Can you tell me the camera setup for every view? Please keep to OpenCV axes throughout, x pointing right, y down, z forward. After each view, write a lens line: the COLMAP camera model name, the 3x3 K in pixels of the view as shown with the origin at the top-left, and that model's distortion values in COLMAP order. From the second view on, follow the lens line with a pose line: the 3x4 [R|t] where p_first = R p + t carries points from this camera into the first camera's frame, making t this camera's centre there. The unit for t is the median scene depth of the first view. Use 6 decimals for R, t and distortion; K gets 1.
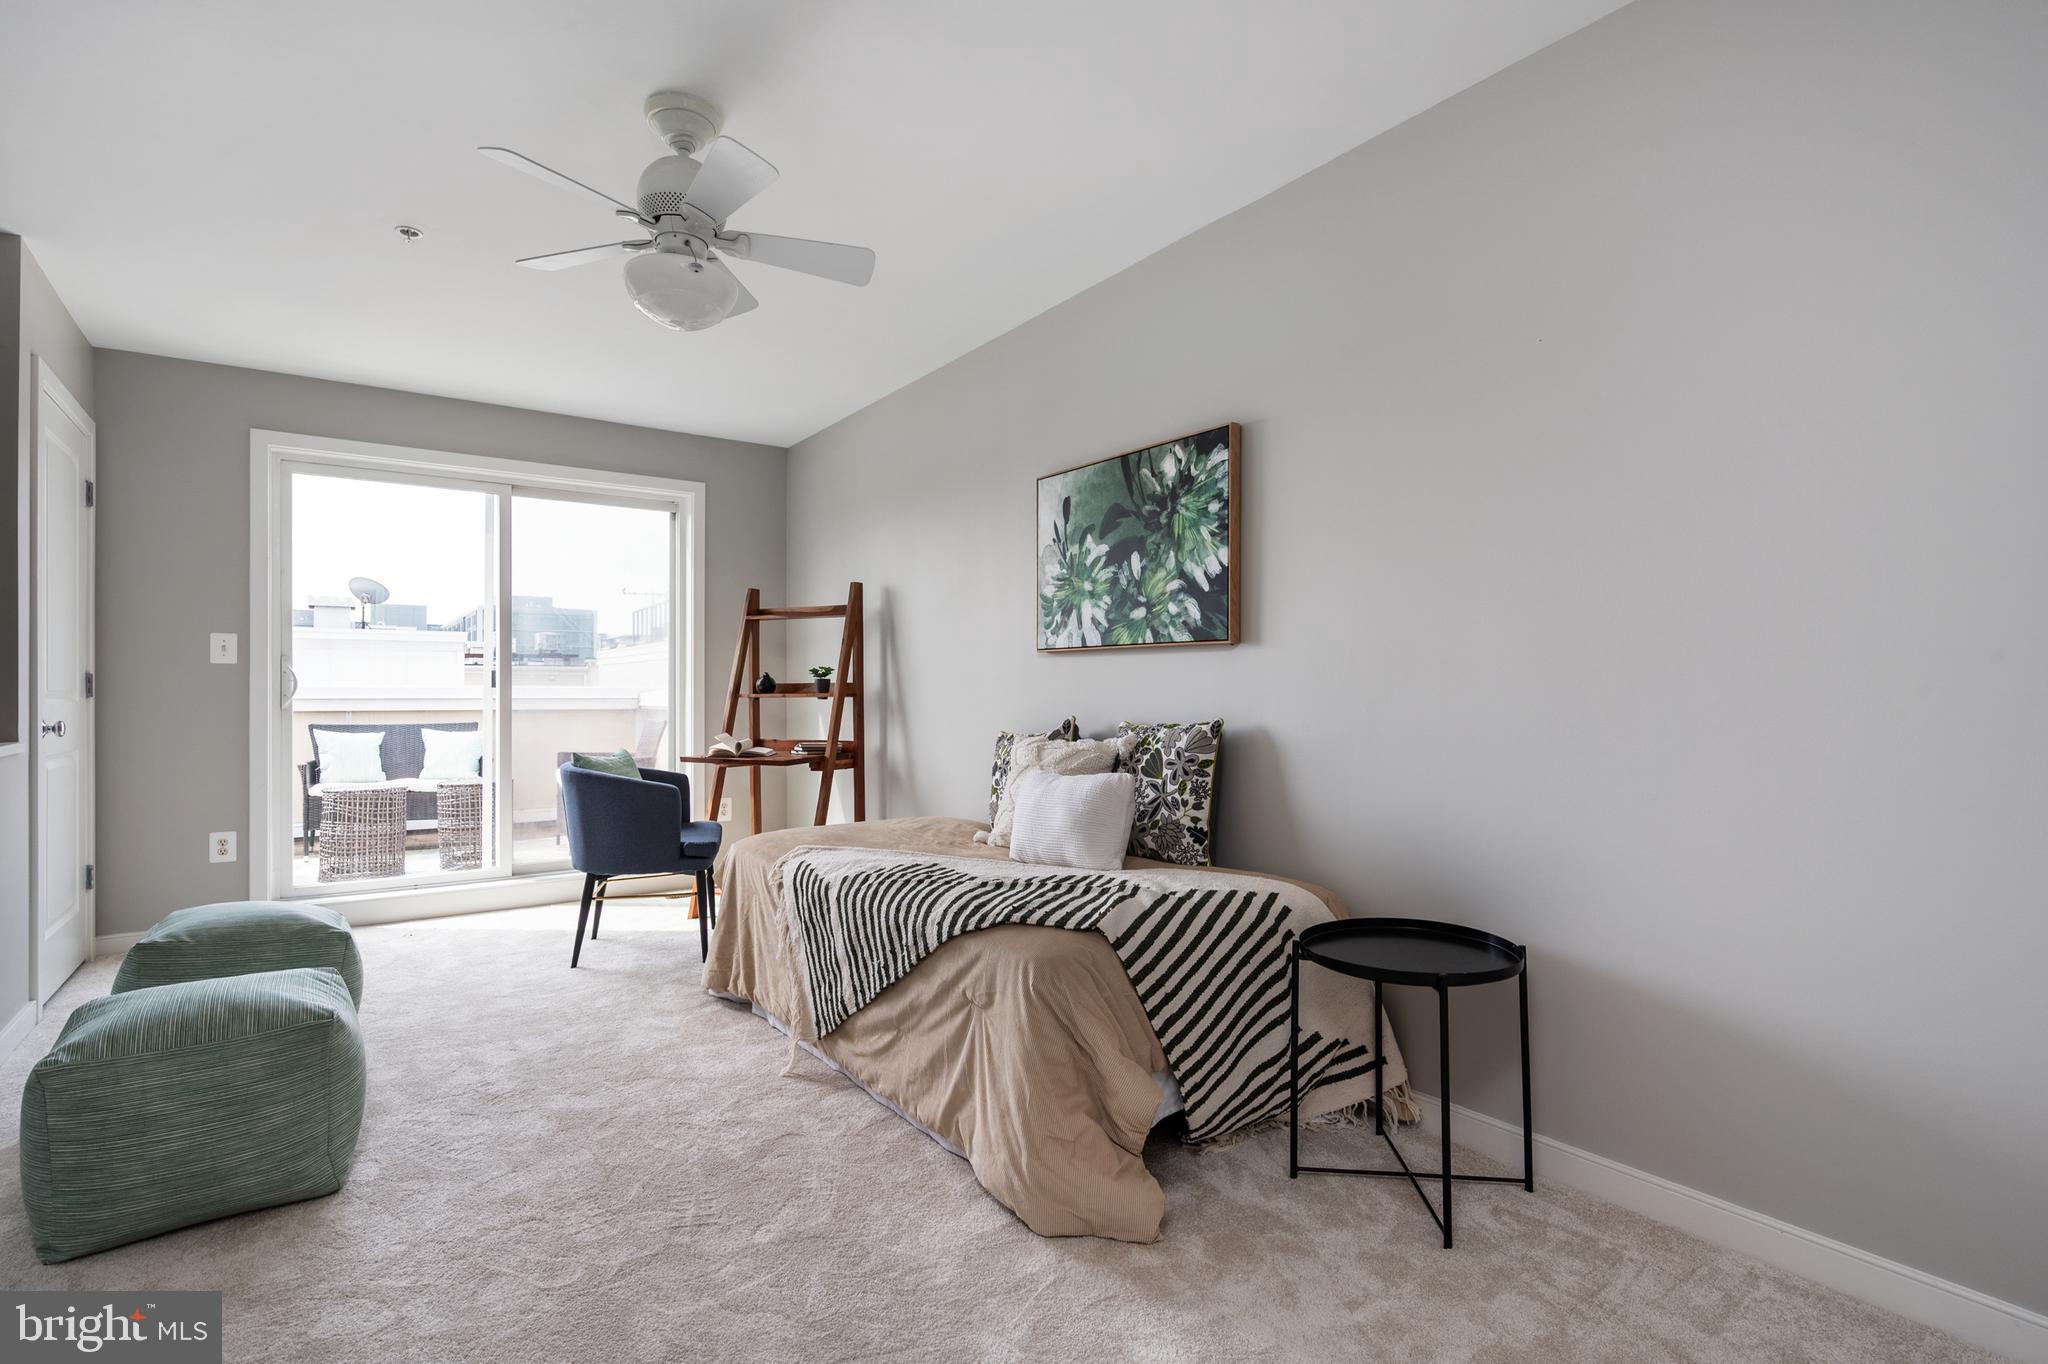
lens RADIAL K [[1001.5, 0, 1023.3], [0, 1001.5, 684.3], [0, 0, 1]] dist [0.000071, 0.000002]
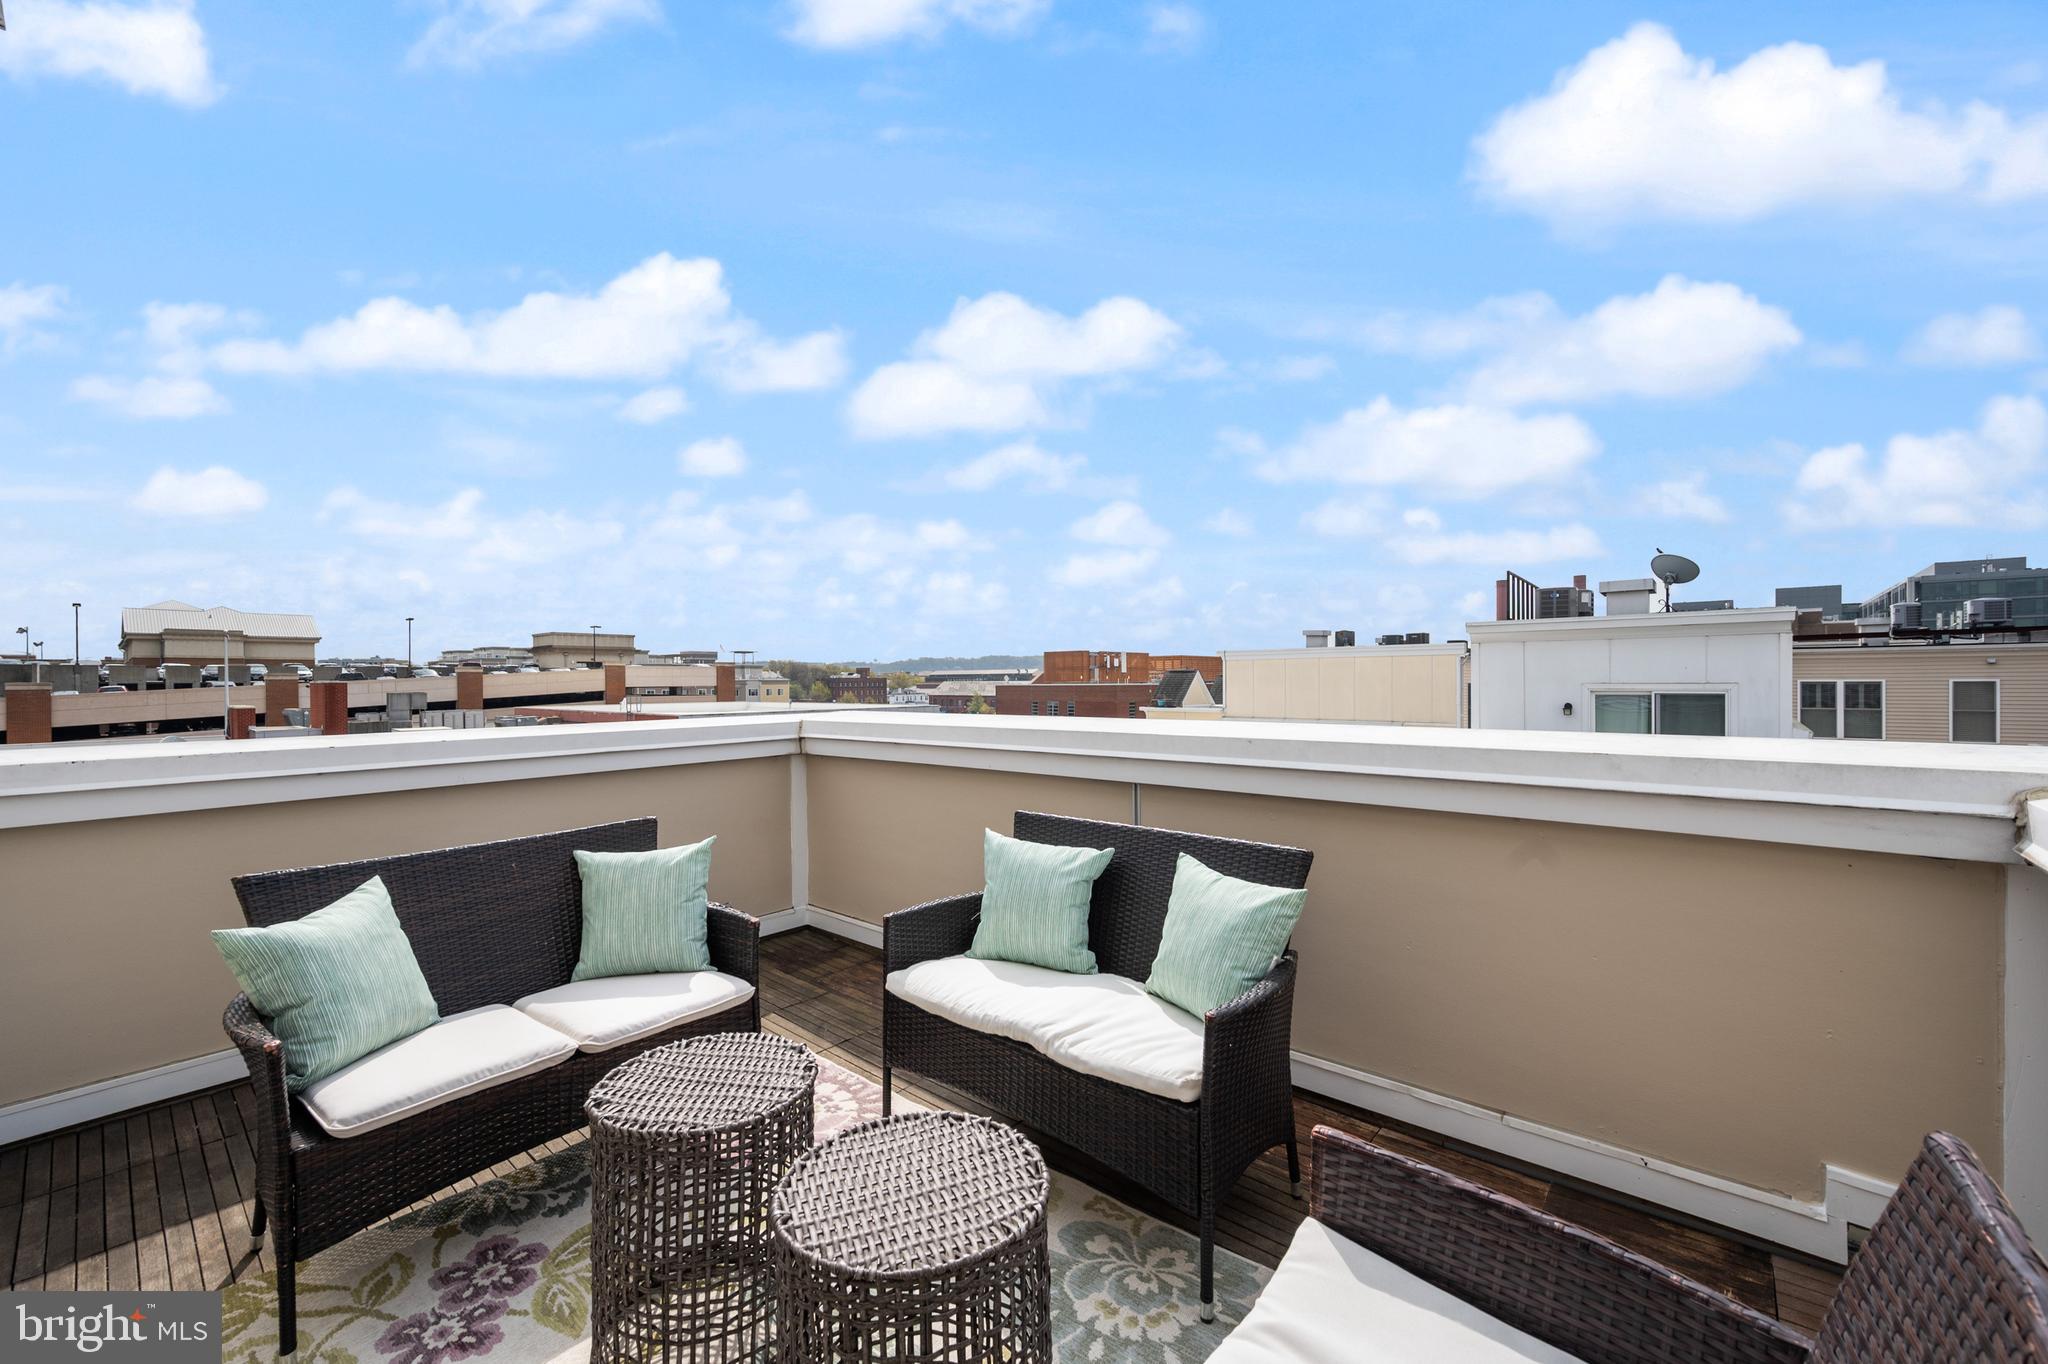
lens RADIAL K [[808.6, 0, 1023.0], [0, 808.6, 681.5], [0, 0, 1]] dist [0.000415, 0.000029]
pose [[0.237184, 0.003822, -0.971457, -0.065913], [0.013613, 0.999881, 0.007258, -0.004920], [0.971369, -0.014946, 0.237103, 0.182529]]
